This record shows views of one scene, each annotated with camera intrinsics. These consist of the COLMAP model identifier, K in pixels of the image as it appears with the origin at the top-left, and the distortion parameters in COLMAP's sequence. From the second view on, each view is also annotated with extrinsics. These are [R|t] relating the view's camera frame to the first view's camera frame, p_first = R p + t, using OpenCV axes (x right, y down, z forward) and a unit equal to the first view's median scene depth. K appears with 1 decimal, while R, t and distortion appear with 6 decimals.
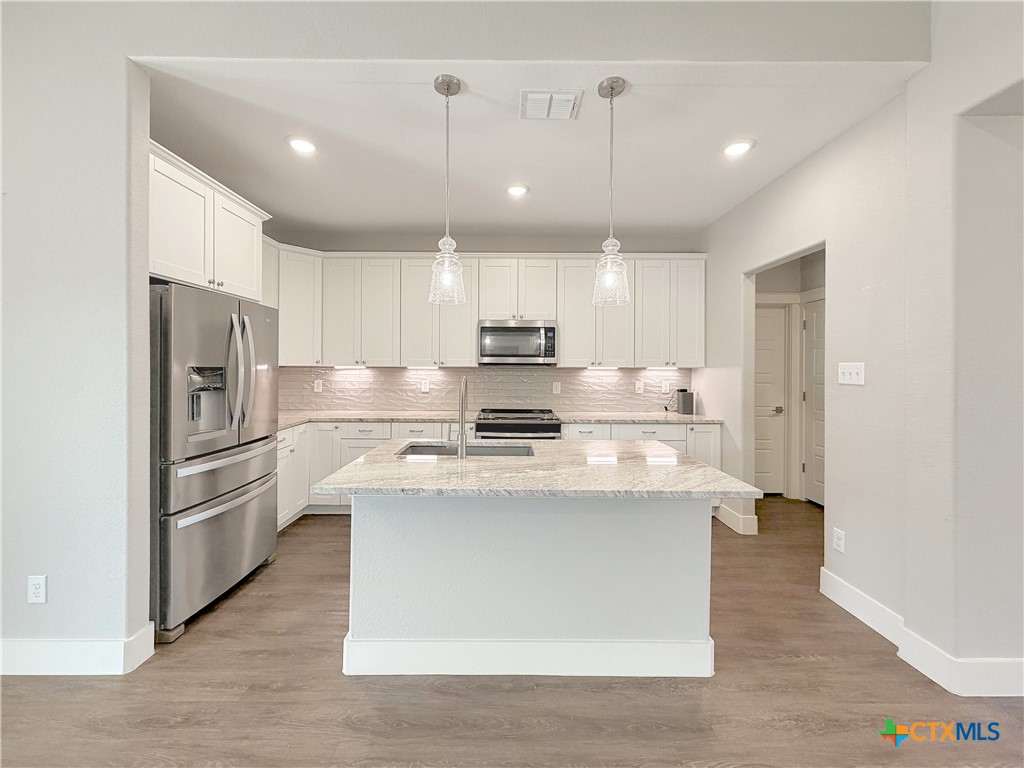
lens RADIAL K [[408.9, 0, 547.1], [0, 408.9, 365.0], [0, 0, 1]] dist [-0.003566, 0.001484]
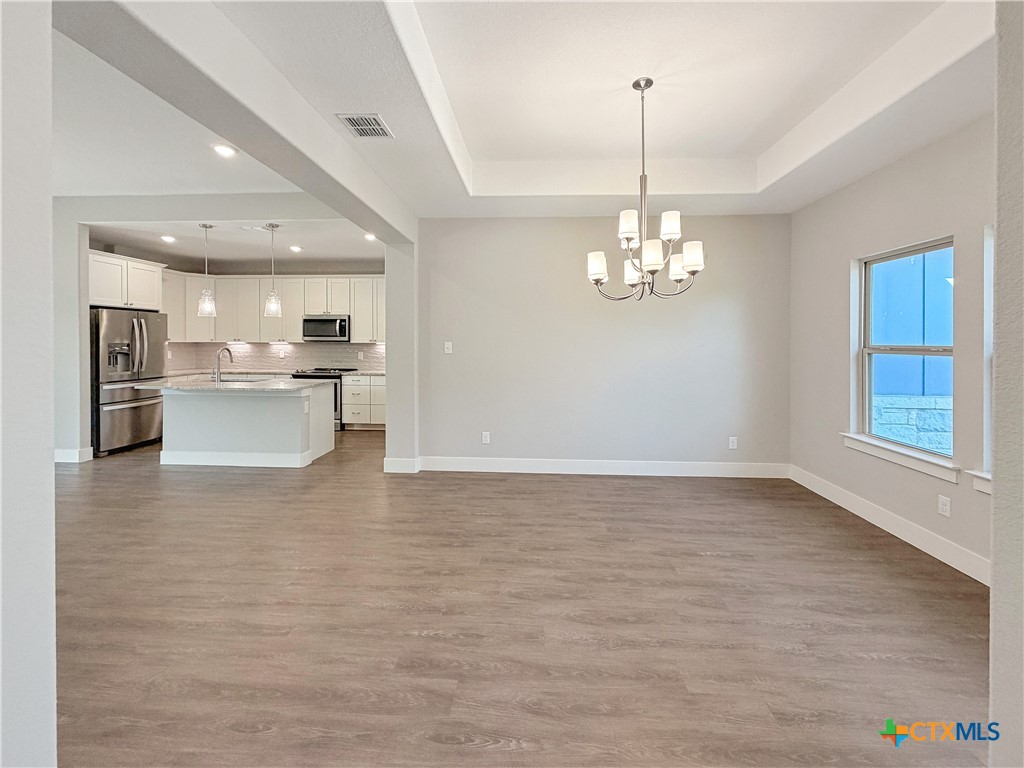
lens RADIAL K [[408.9, 0, 526.3], [0, 408.9, 343.2], [0, 0, 1]] dist [-0.003566, 0.001484]
pose [[0.998887, 0.001032, -0.047146, 1.295518], [-0.000604, 0.999958, 0.009095, -0.013134], [0.047153, -0.009057, 0.998847, -0.975720]]
